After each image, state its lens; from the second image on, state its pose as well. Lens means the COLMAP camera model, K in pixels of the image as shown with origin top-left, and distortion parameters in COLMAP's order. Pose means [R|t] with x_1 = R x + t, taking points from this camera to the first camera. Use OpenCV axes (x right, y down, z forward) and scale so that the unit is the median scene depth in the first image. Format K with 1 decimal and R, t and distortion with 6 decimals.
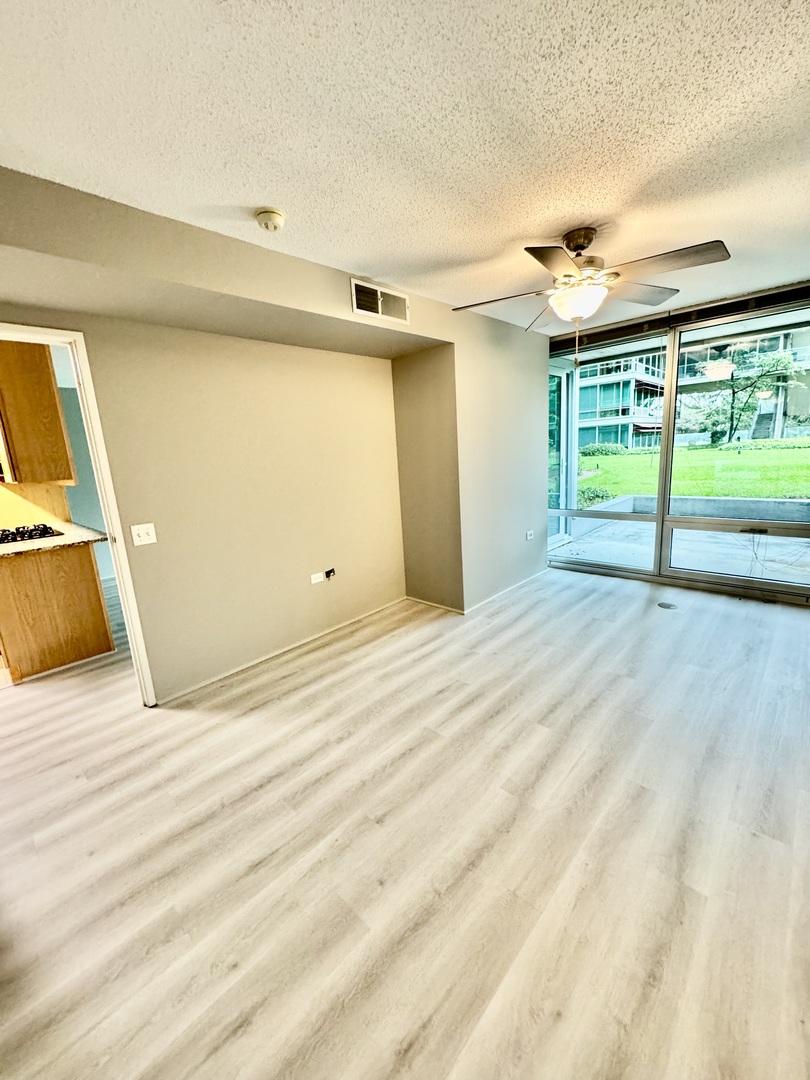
lens RADIAL K [[430.5, 0, 405.0], [0, 430.5, 540.0], [0, 0, 1]] dist [-0.001099, -0.000098]
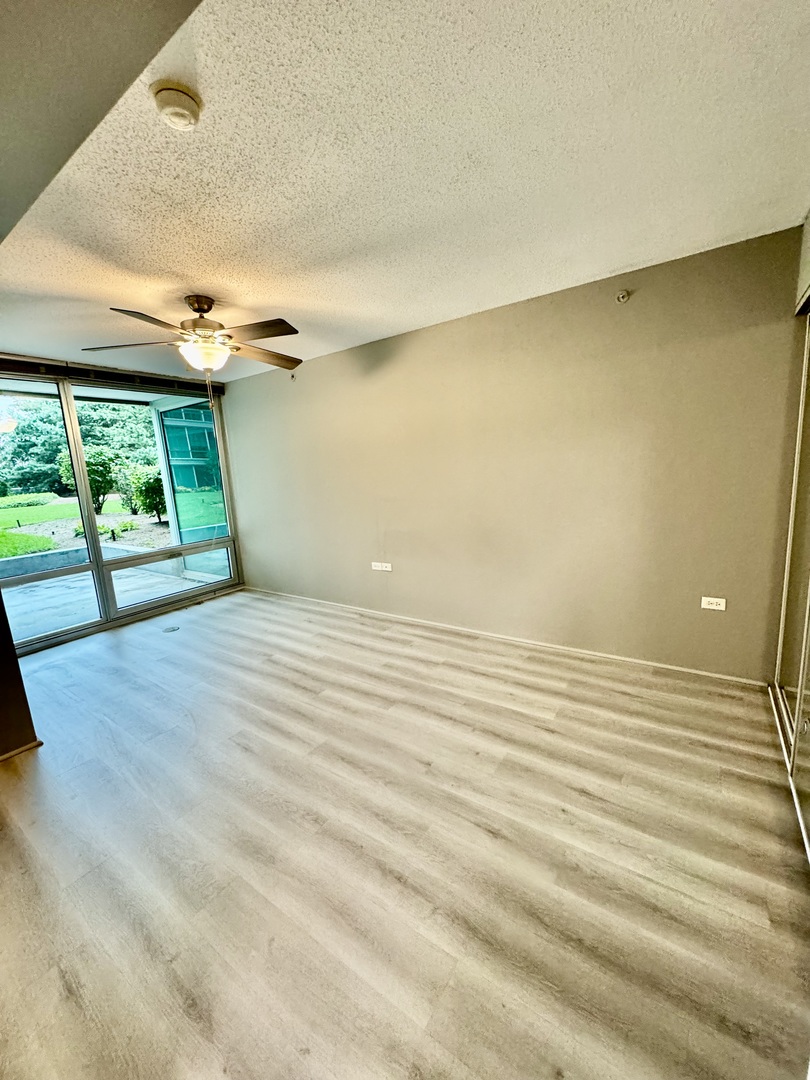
lens RADIAL K [[430.5, 0, 405.0], [0, 430.5, 540.0], [0, 0, 1]] dist [-0.001099, -0.000098]
pose [[-0.146326, -0.102759, 0.983885, -0.900428], [0.268598, 0.953099, 0.139490, -0.098762], [-0.952073, 0.284681, -0.111862, 0.784321]]
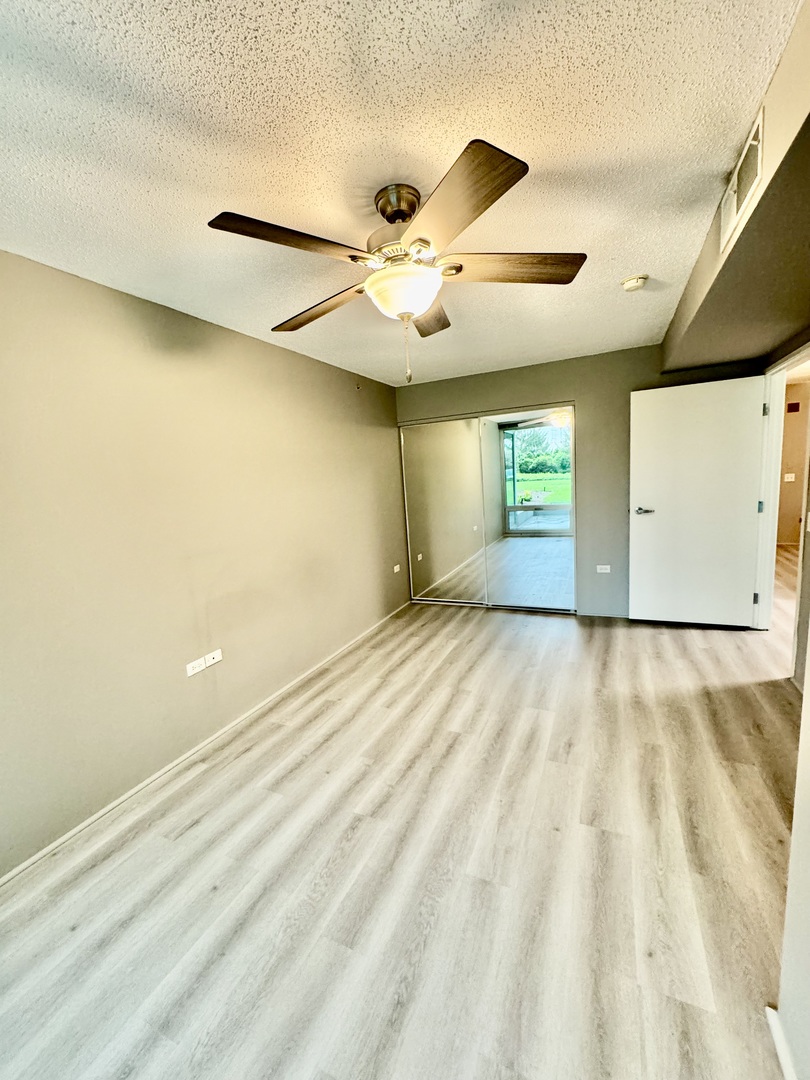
lens RADIAL K [[430.5, 0, 405.0], [0, 430.5, 540.0], [0, 0, 1]] dist [-0.001099, -0.000098]
pose [[-0.941463, 0.166307, -0.293241, 0.690675], [0.057038, 0.935888, 0.347651, -0.432327], [0.332257, 0.310574, -0.890589, 1.801758]]
